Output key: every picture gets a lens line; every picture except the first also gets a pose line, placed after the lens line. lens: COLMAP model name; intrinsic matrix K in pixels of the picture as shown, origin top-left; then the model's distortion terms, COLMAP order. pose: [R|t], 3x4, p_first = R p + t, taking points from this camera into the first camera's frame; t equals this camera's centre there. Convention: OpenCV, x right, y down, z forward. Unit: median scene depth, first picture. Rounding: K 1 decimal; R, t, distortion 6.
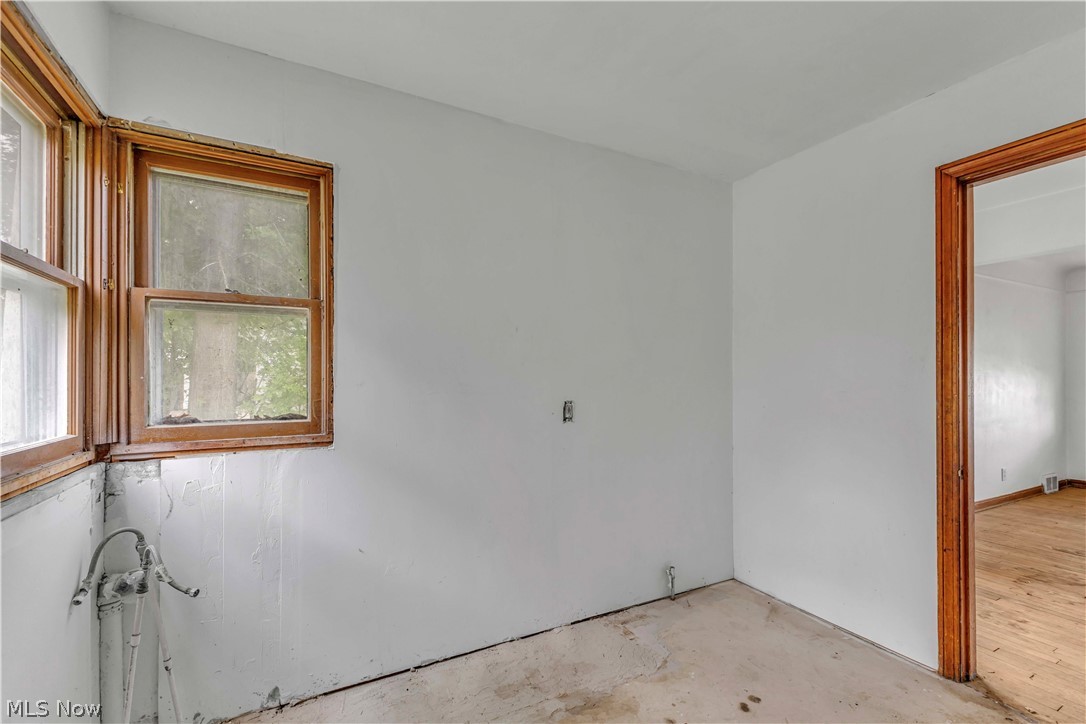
lens RADIAL K [[473.0, 0, 542.6], [0, 473.0, 368.3], [0, 0, 1]] dist [0.000140, 0.000080]
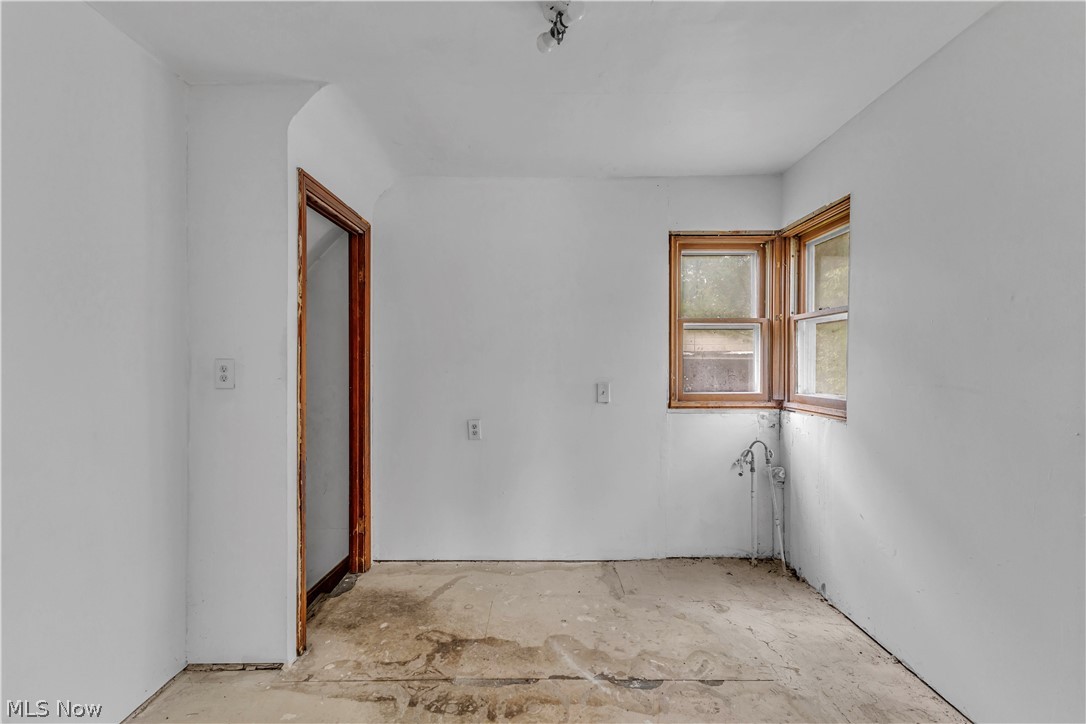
lens RADIAL K [[473.0, 0, 542.6], [0, 473.0, 368.3], [0, 0, 1]] dist [0.000140, 0.000080]
pose [[-0.474070, 0.005924, -0.880467, 1.216664], [0.005292, 0.999978, 0.003879, 0.017530], [0.880471, -0.002820, -0.474091, 1.041114]]
